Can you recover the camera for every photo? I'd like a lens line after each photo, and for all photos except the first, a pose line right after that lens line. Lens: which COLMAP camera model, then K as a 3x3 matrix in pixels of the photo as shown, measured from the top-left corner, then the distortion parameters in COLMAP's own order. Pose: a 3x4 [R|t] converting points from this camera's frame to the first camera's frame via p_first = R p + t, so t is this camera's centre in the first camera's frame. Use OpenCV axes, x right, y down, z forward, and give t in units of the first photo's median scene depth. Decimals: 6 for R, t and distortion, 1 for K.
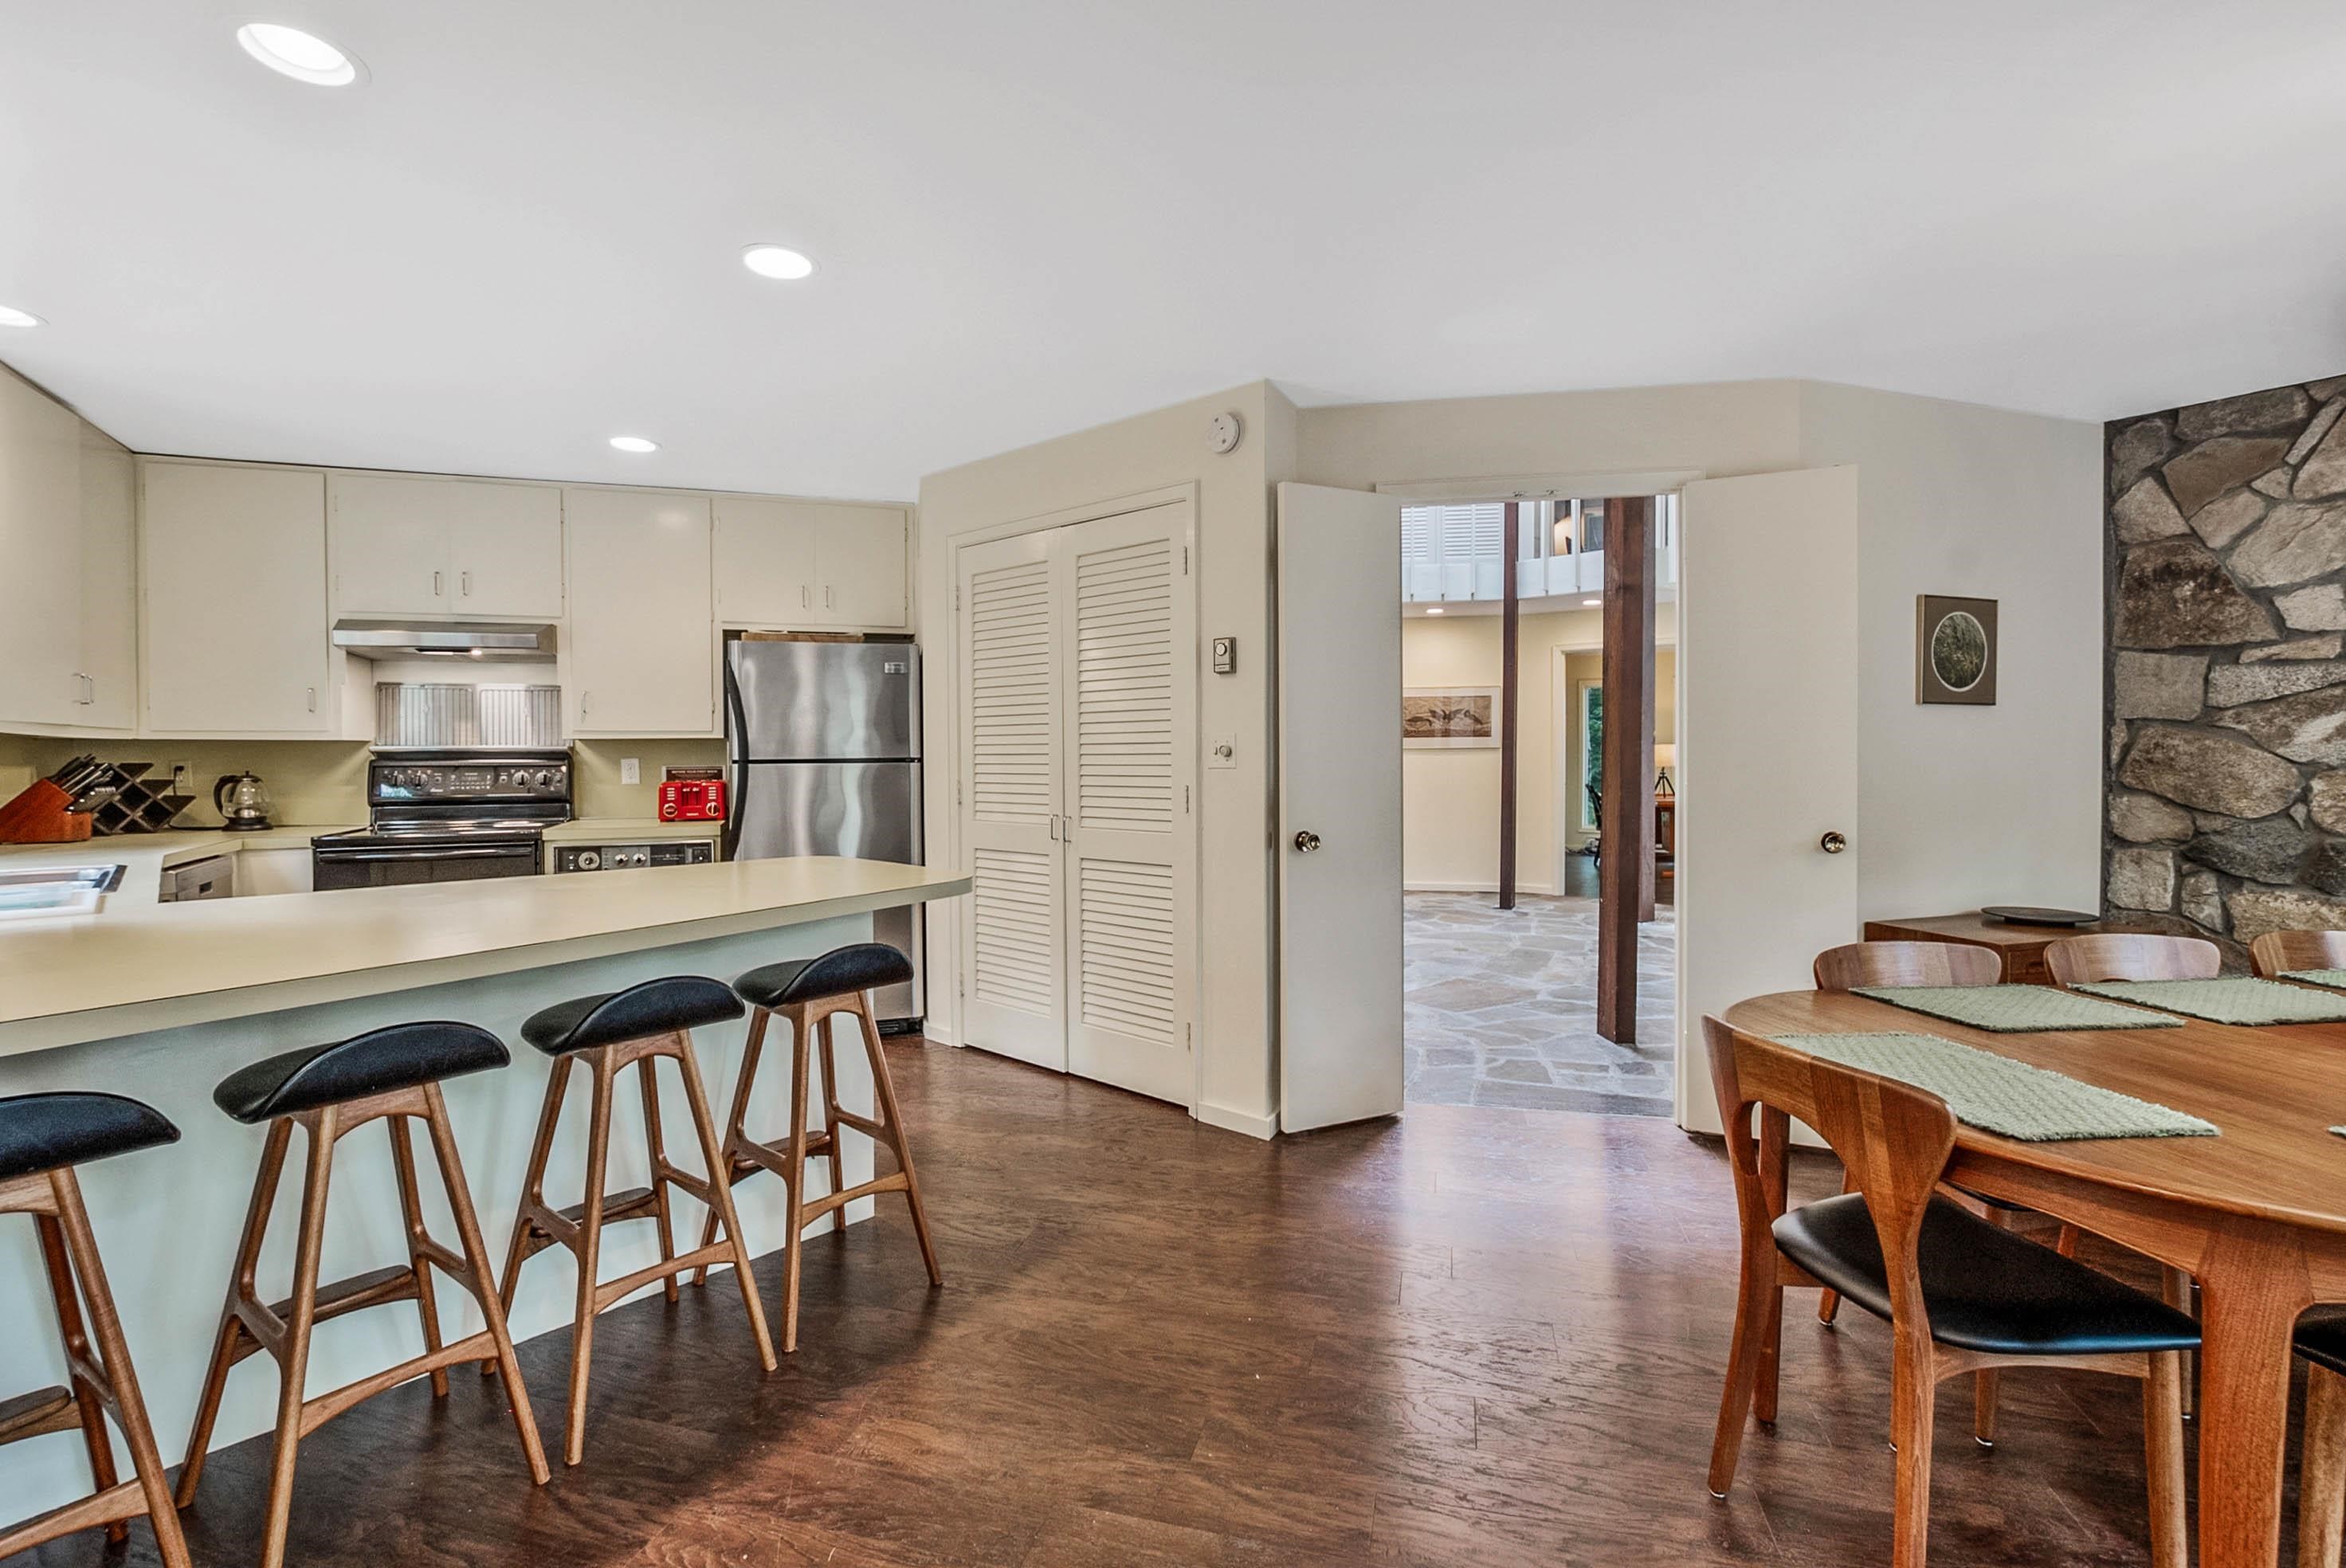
lens RADIAL K [[1069.8, 0, 1173.0], [0, 1069.8, 784.0], [0, 0, 1]] dist [-0.029180, 0.000099]
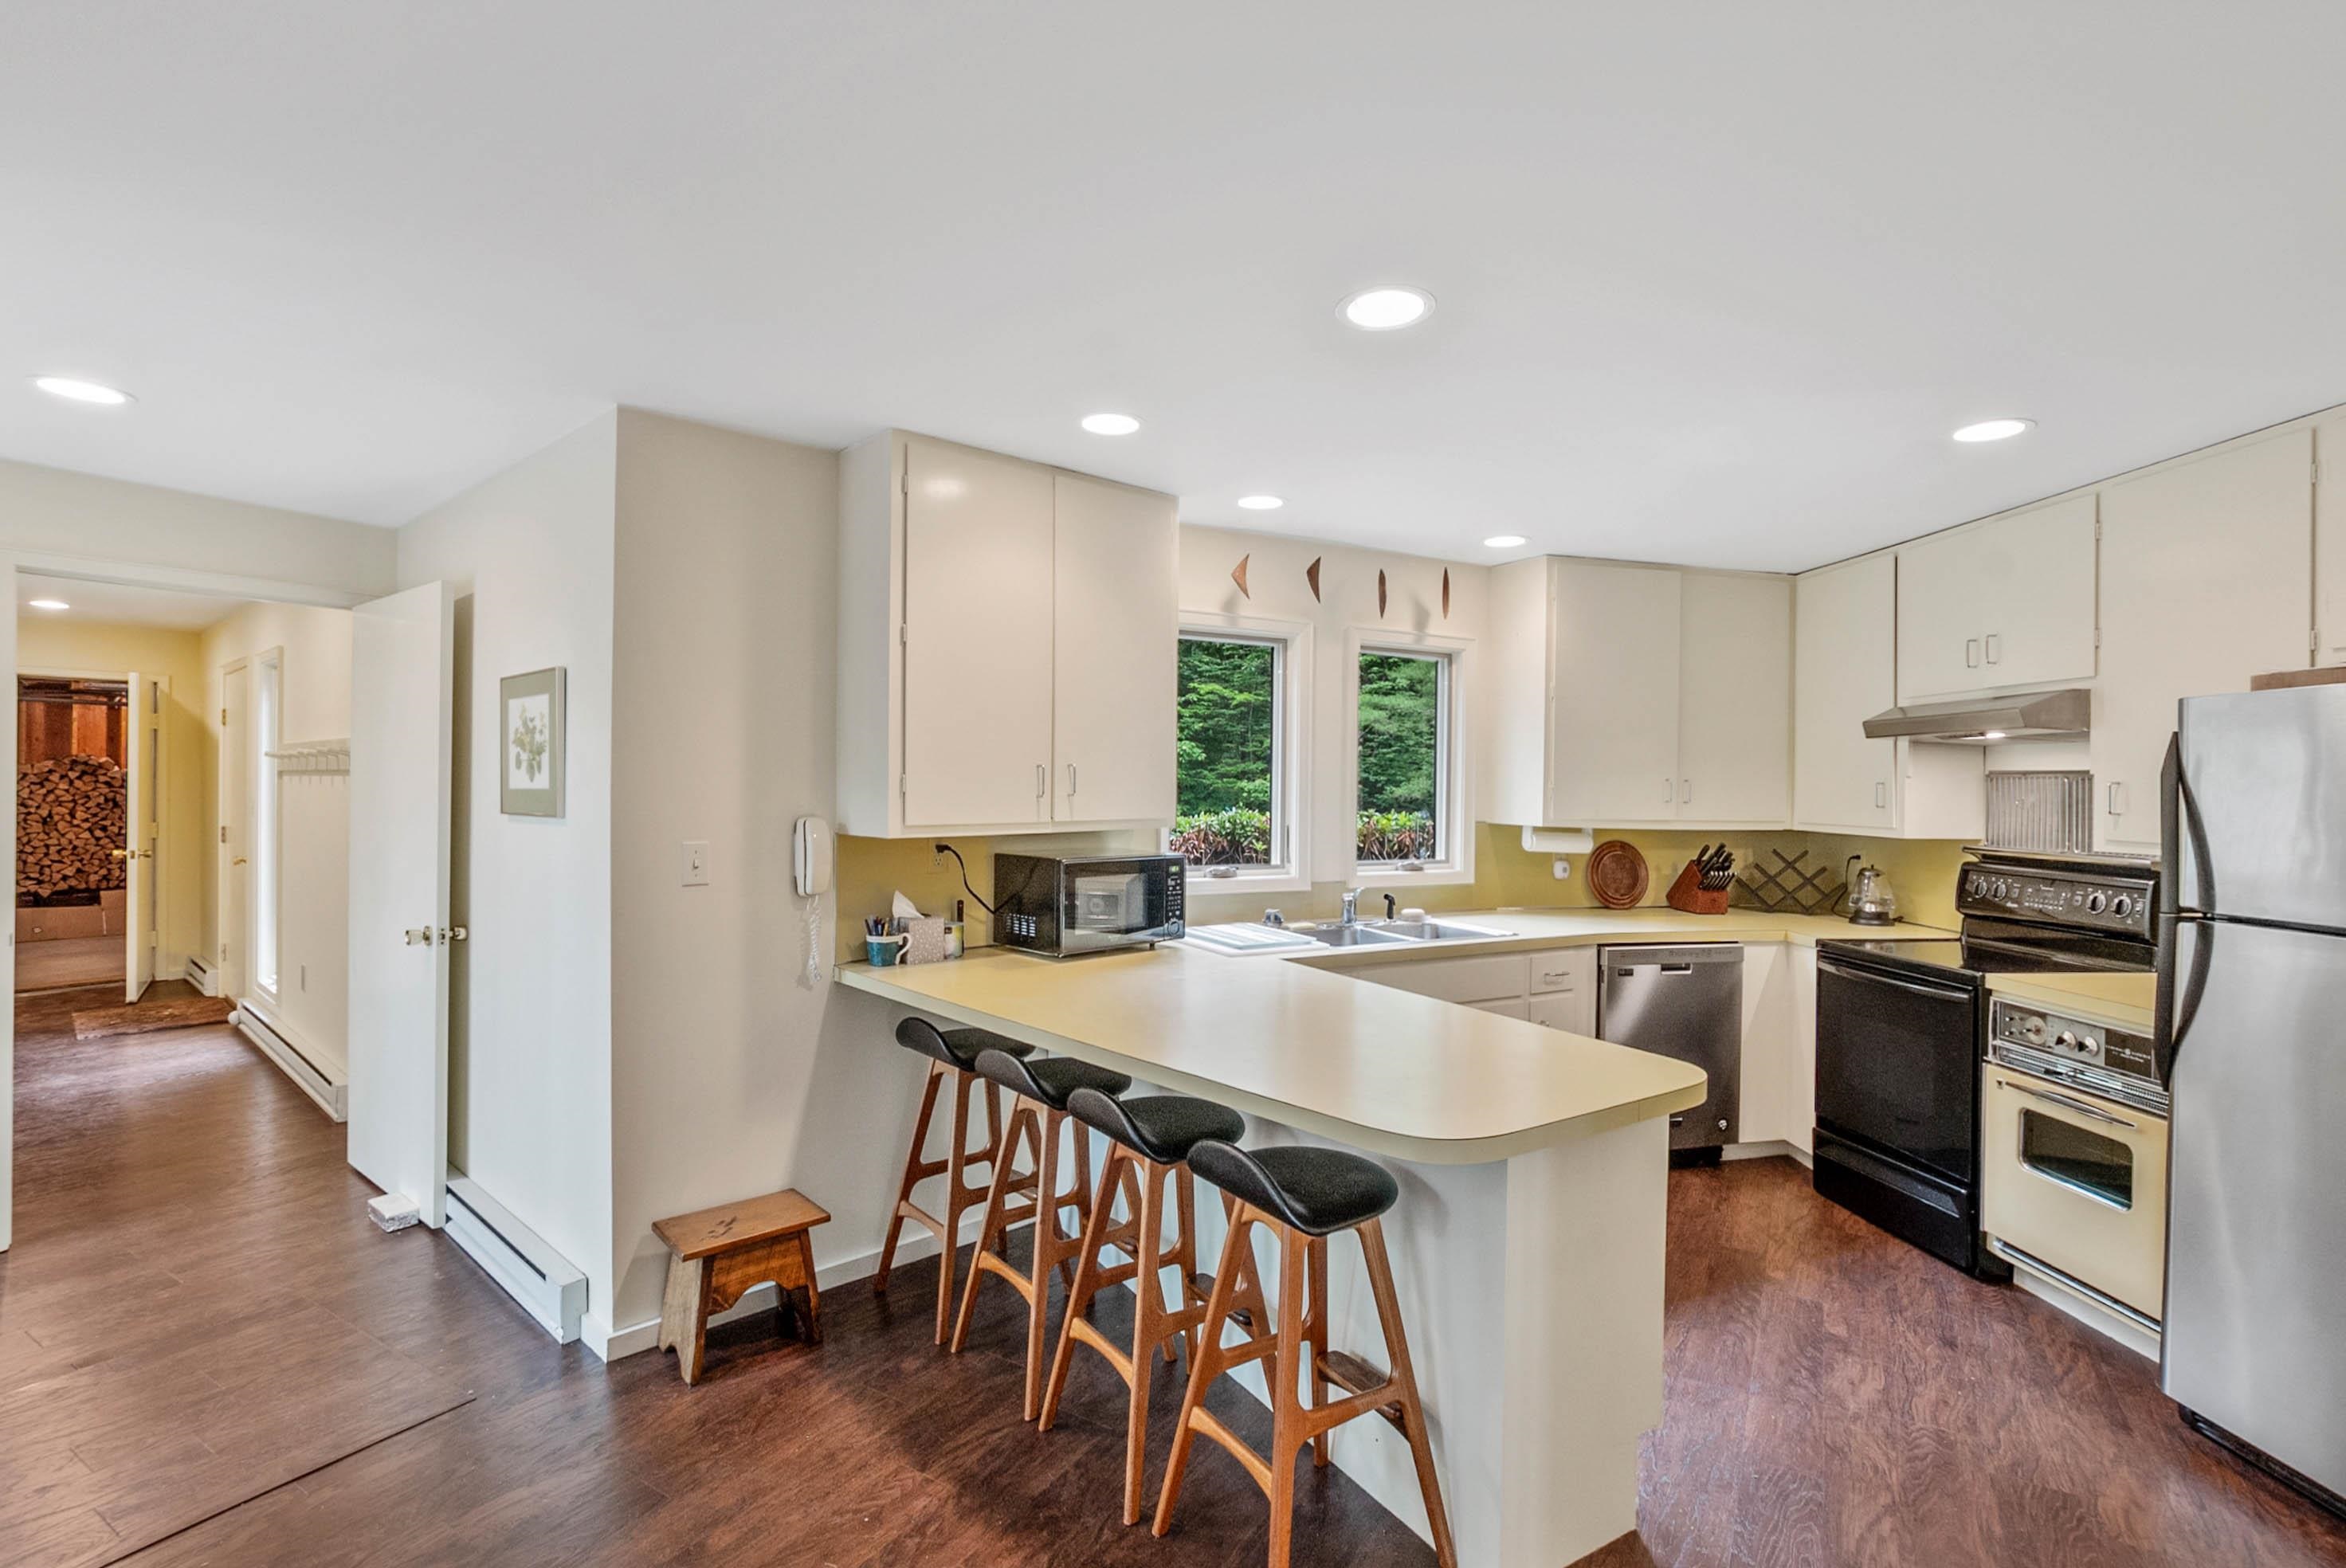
lens RADIAL K [[1100.0, 0, 1173.0], [0, 1100.0, 784.0], [0, 0, 1]] dist [-0.009368, 0.000559]
pose [[-0.283589, 0.003865, -0.958938, 0.302481], [-0.031405, 0.999418, 0.013316, -0.082188], [0.958432, 0.033892, -0.283303, 0.654042]]
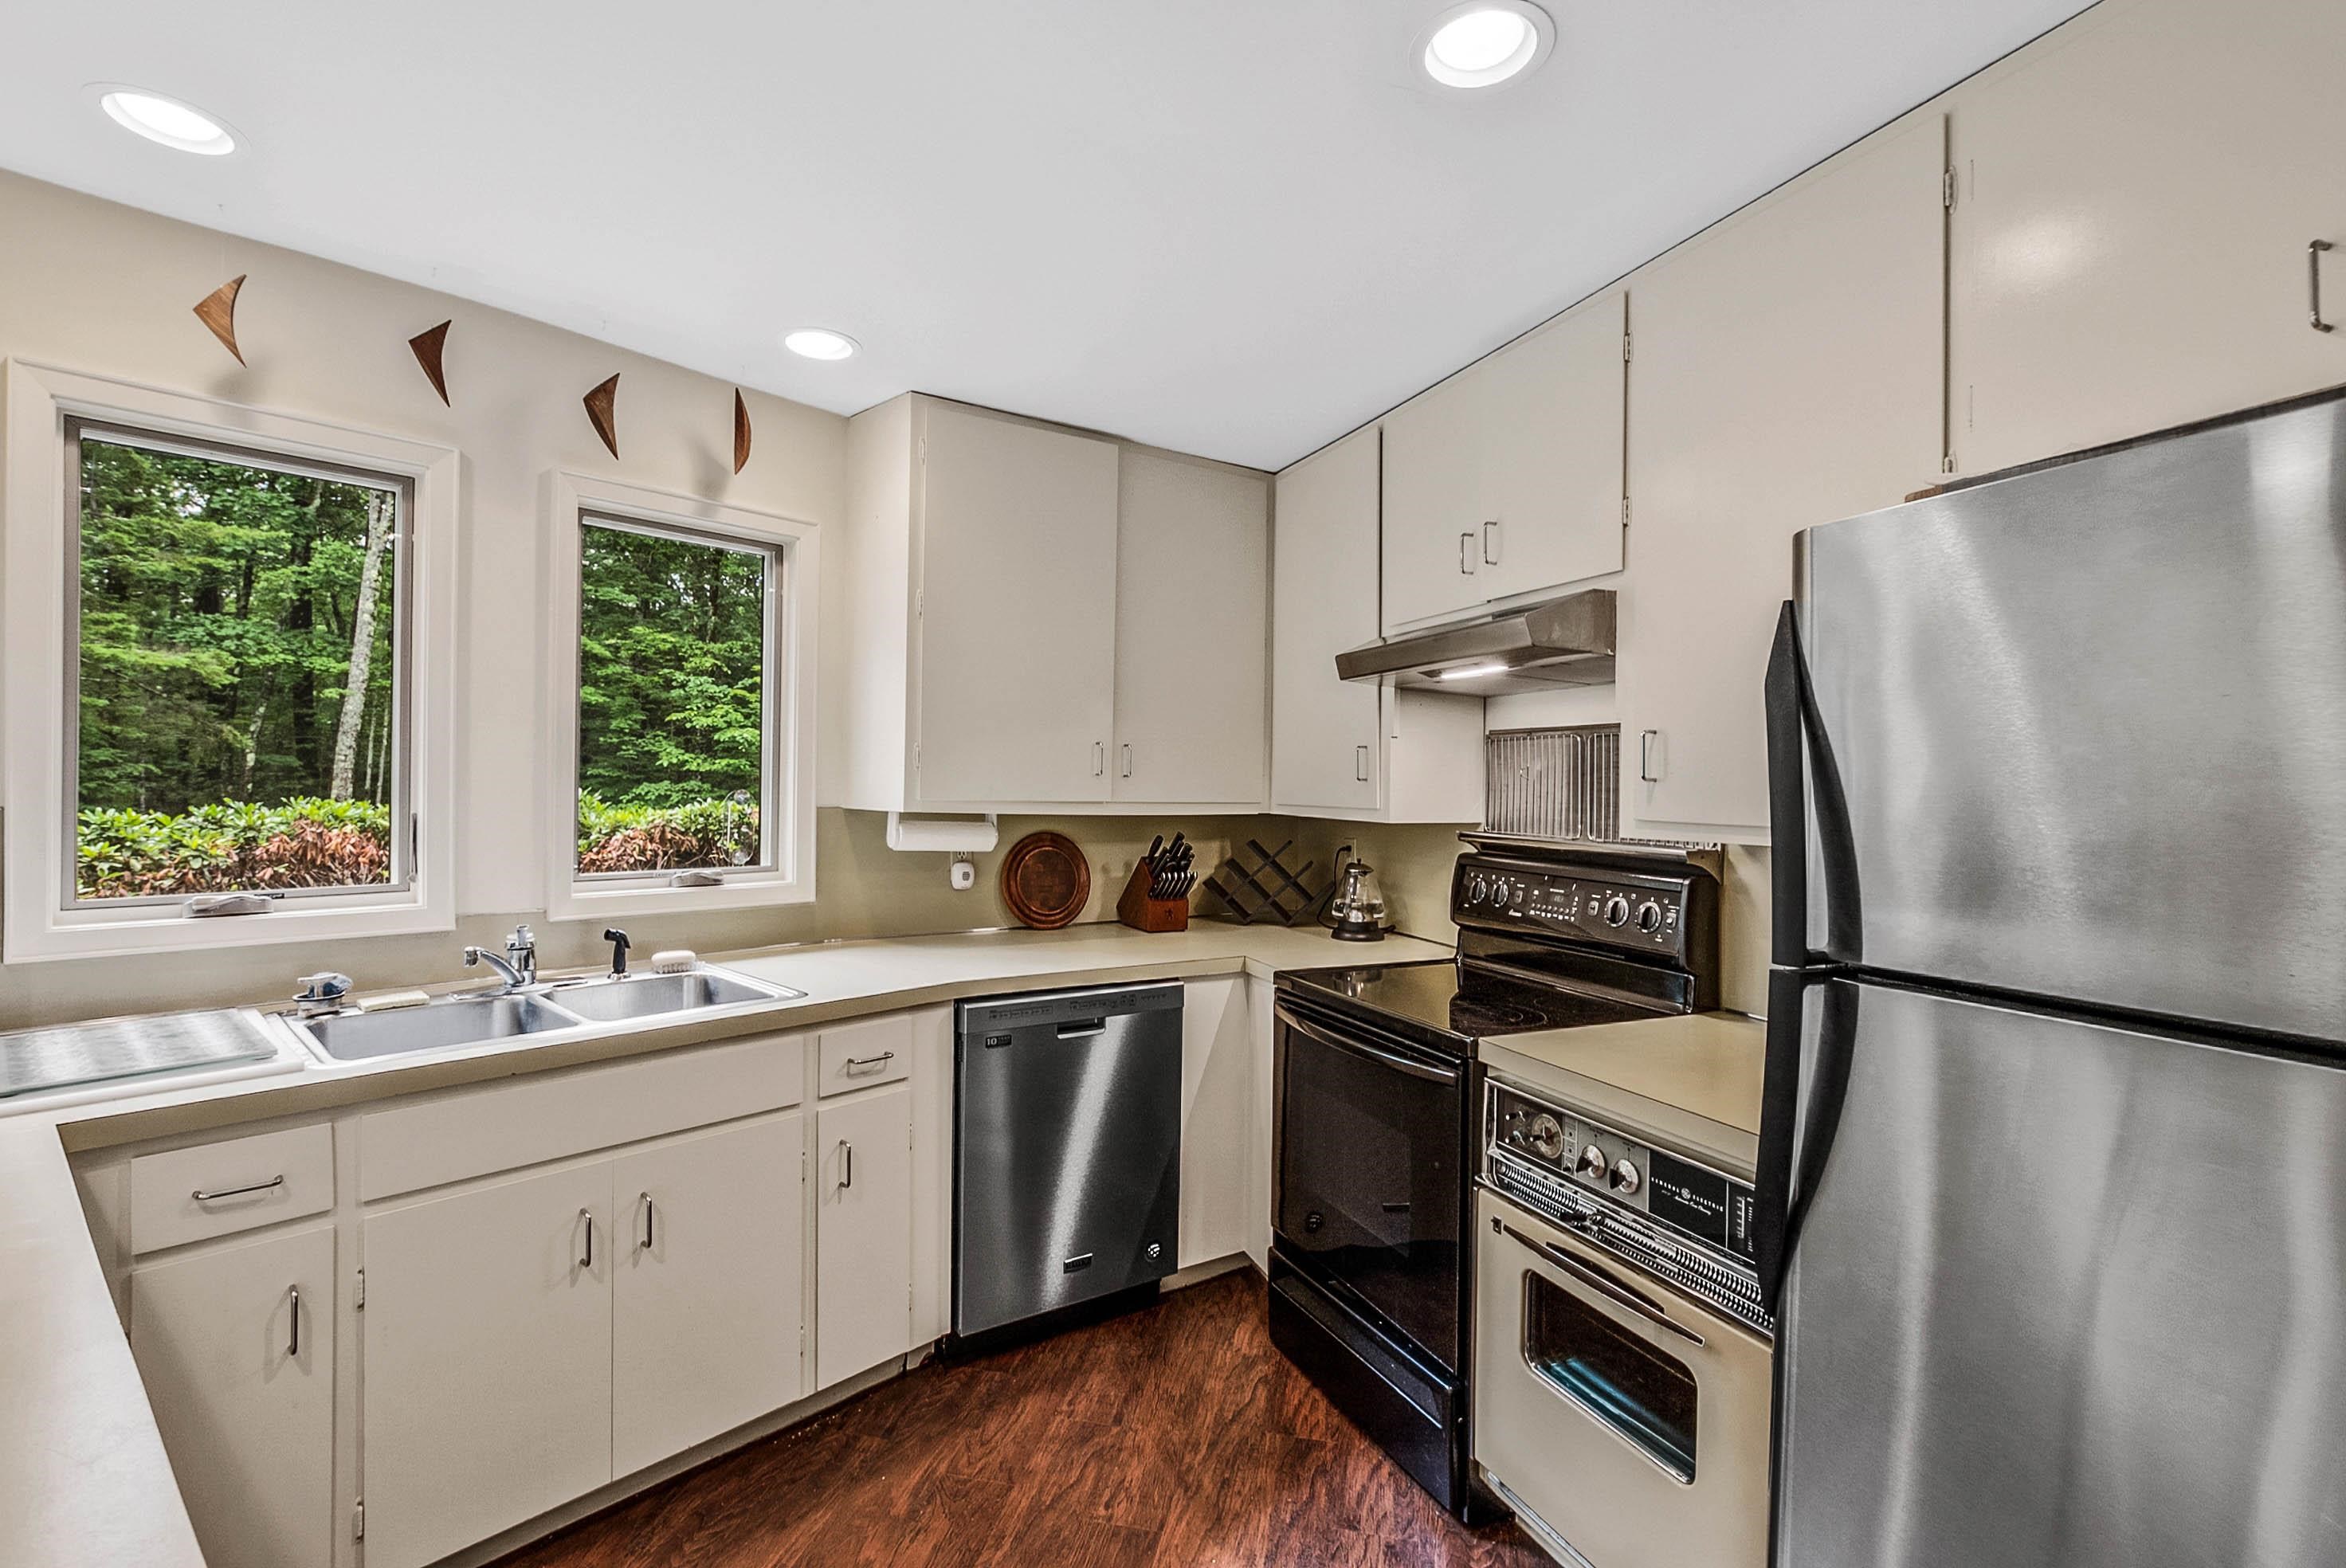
lens RADIAL K [[1043.7, 0, 1173.0], [0, 1043.7, 784.0], [0, 0, 1]] dist [-0.010262, 0.000014]
pose [[0.048207, 0.006973, -0.998813, -0.143780], [-0.034009, 0.999407, 0.005336, -0.065627], [0.998258, 0.033711, 0.048416, 0.826937]]
